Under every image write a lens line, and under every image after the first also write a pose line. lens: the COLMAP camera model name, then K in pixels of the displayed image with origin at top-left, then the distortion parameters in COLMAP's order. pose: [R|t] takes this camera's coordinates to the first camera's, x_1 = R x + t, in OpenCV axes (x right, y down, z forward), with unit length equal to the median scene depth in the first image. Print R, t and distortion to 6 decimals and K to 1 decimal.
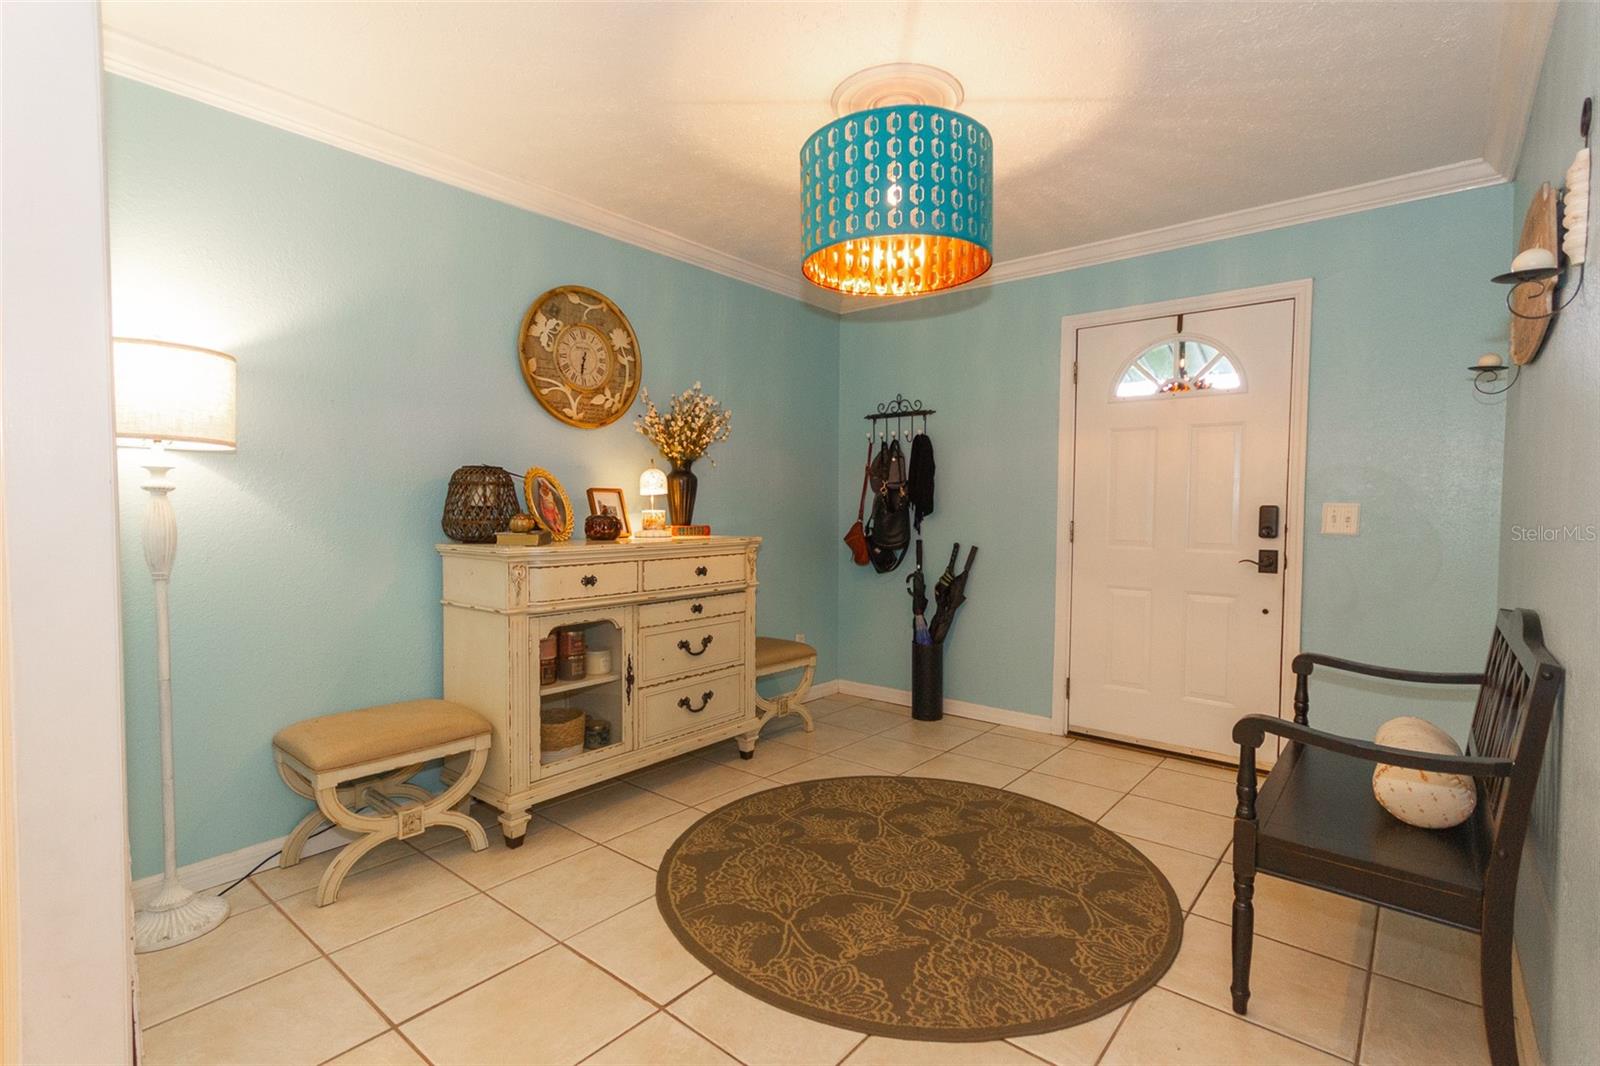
lens RADIAL K [[751.4, 0, 827.1], [0, 751.4, 537.7], [0, 0, 1]] dist [0.008091, 0.000381]
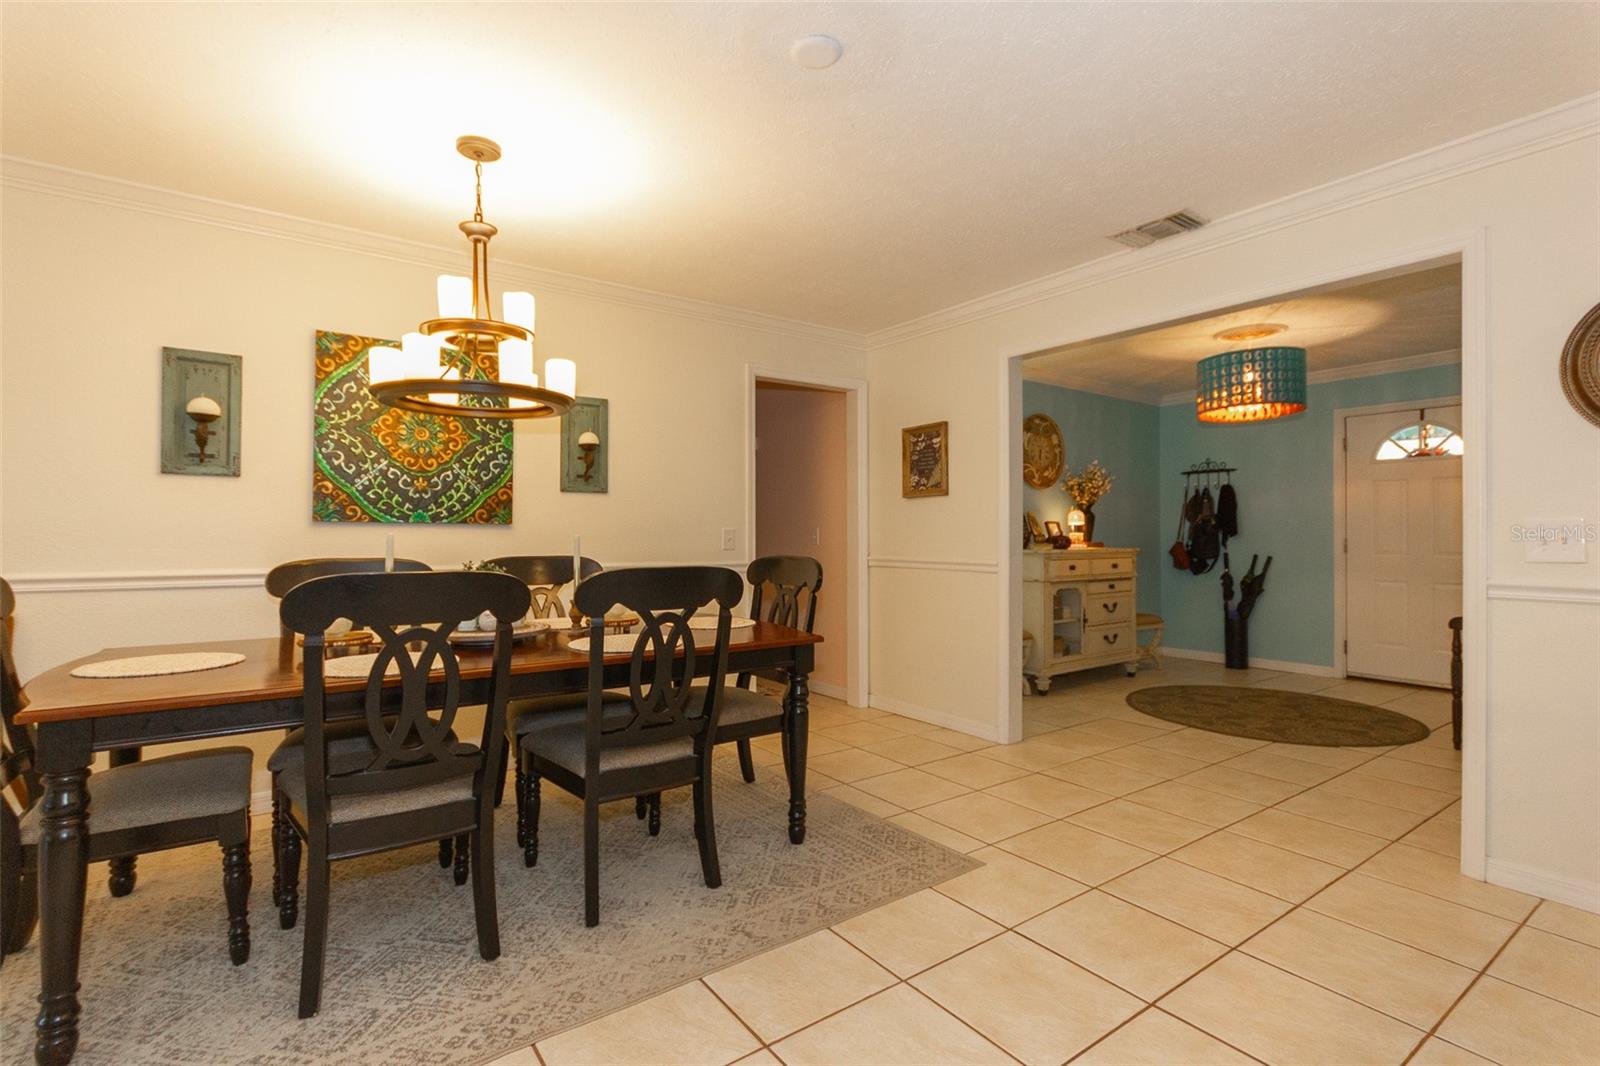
lens RADIAL K [[751.4, 0, 792.9], [0, 751.4, 529.7], [0, 0, 1]] dist [0.008091, 0.000381]
pose [[0.963420, -0.007632, -0.267888, -0.381158], [-0.006905, 0.998556, -0.053282, 0.052796], [0.267908, 0.053183, 0.961976, -0.865676]]
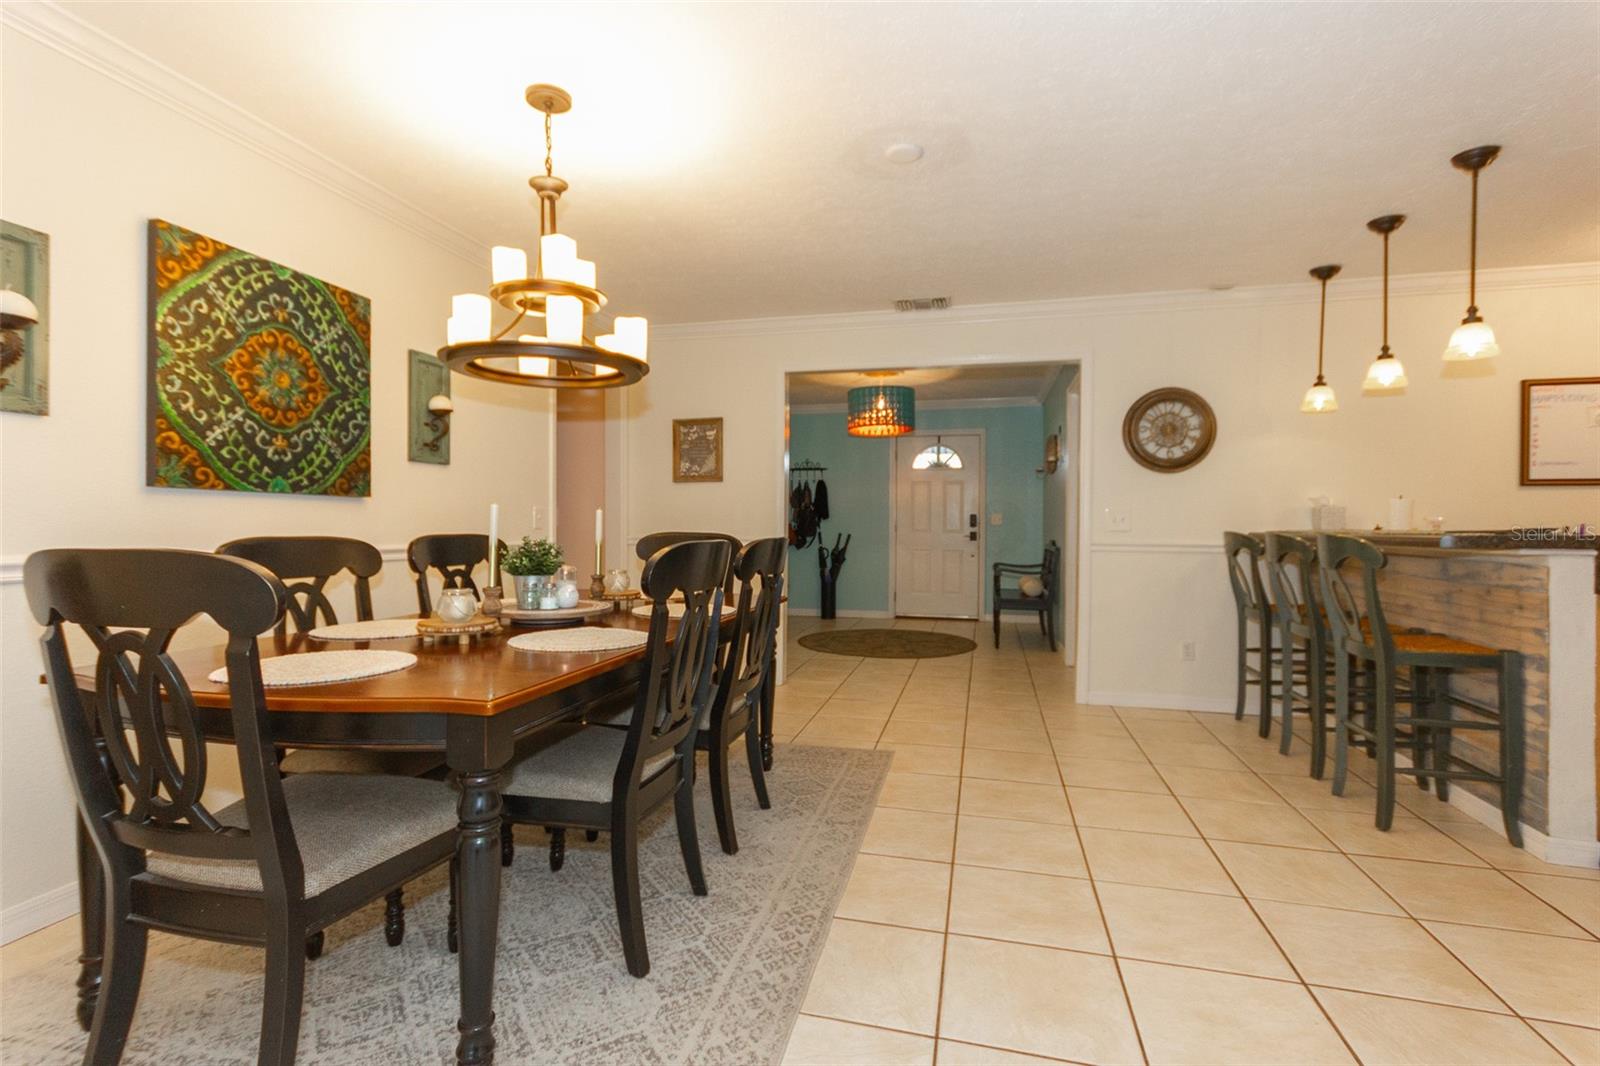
lens RADIAL K [[751.4, 0, 805.5], [0, 751.4, 529.6], [0, 0, 1]] dist [0.008091, 0.000381]
pose [[0.904107, -0.006006, 0.427265, -0.930254], [0.020388, 0.999369, -0.029095, 0.064927], [-0.426820, 0.035016, 0.903658, -0.969181]]
